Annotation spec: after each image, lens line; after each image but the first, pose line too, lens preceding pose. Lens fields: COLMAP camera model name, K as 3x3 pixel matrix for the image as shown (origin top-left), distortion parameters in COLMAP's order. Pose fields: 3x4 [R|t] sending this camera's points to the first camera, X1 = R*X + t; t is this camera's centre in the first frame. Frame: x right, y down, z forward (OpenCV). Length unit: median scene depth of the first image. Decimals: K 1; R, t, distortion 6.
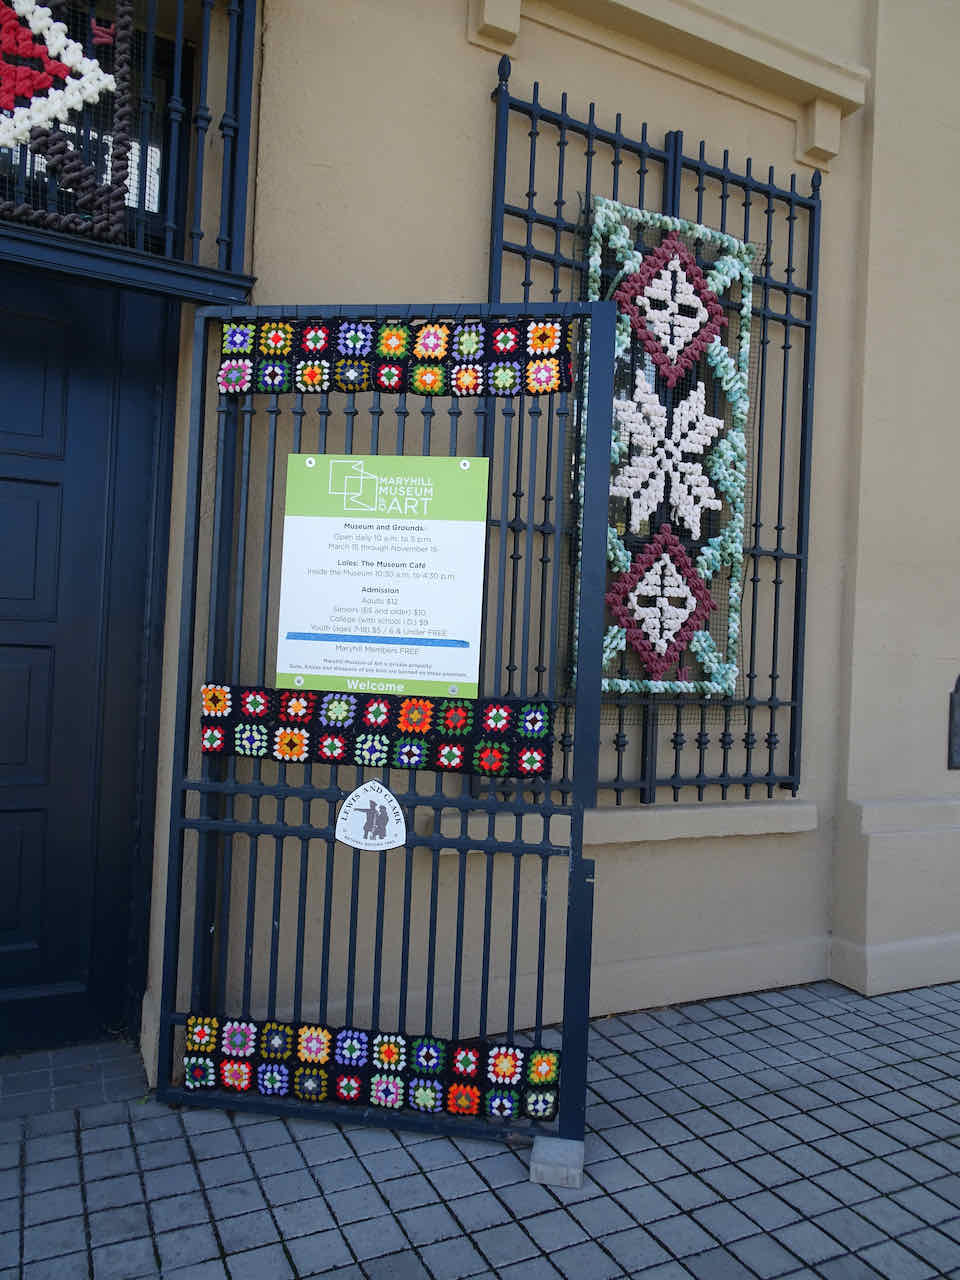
lens RADIAL K [[916.0, 0, 479.4], [0, 916.0, 637.9], [0, 0, 1]] dist [0.020526, -0.004290]
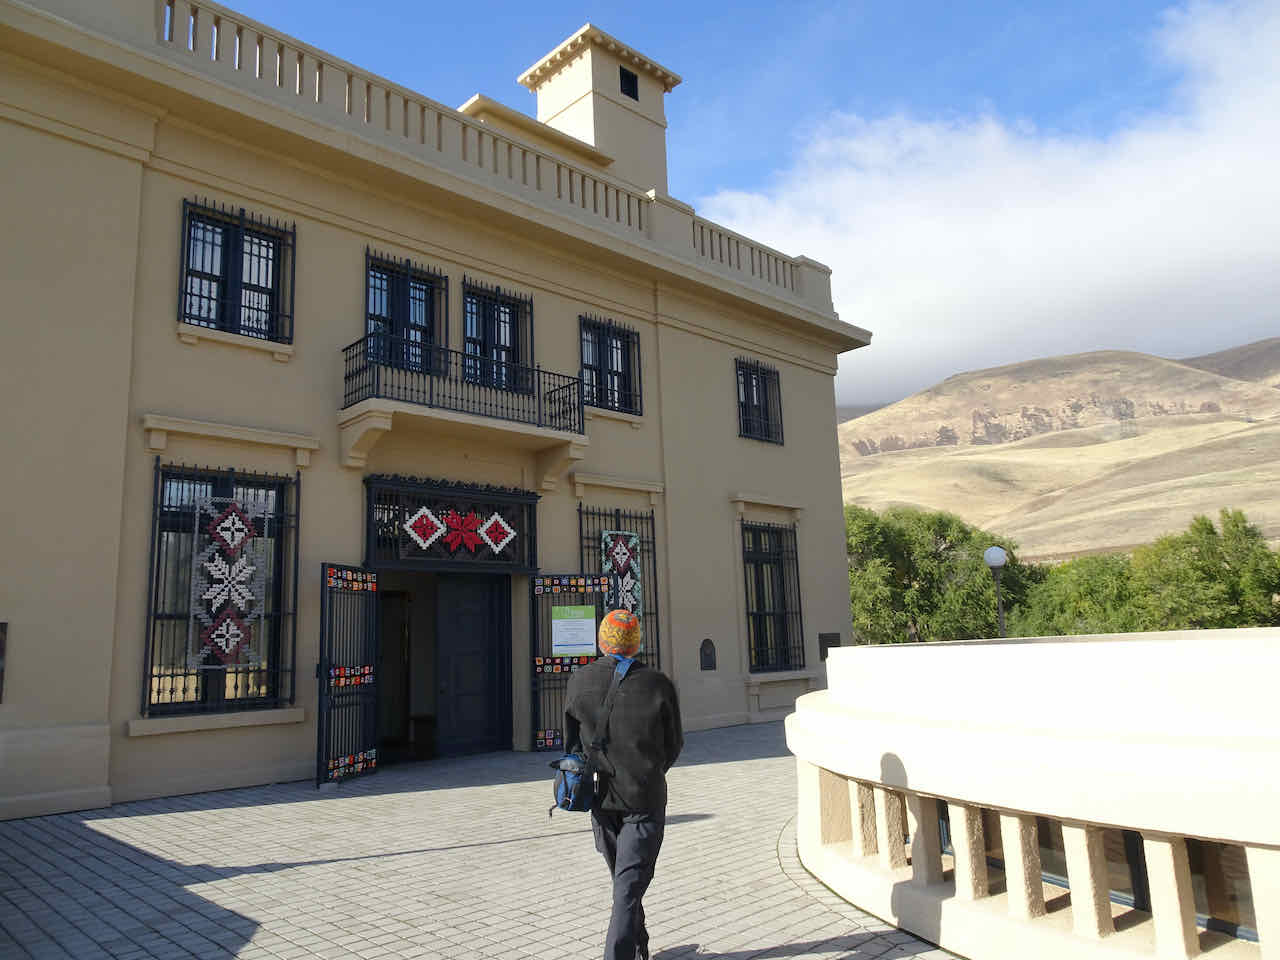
lens RADIAL K [[916.0, 0, 631.5], [0, 916.0, 484.5], [0, 0, 1]] dist [0.020526, -0.004290]
pose [[0.952830, -0.024957, 0.302478, -0.979338], [0.071301, 0.987128, -0.143160, -0.092416], [-0.295011, 0.157974, 0.942344, -2.914775]]
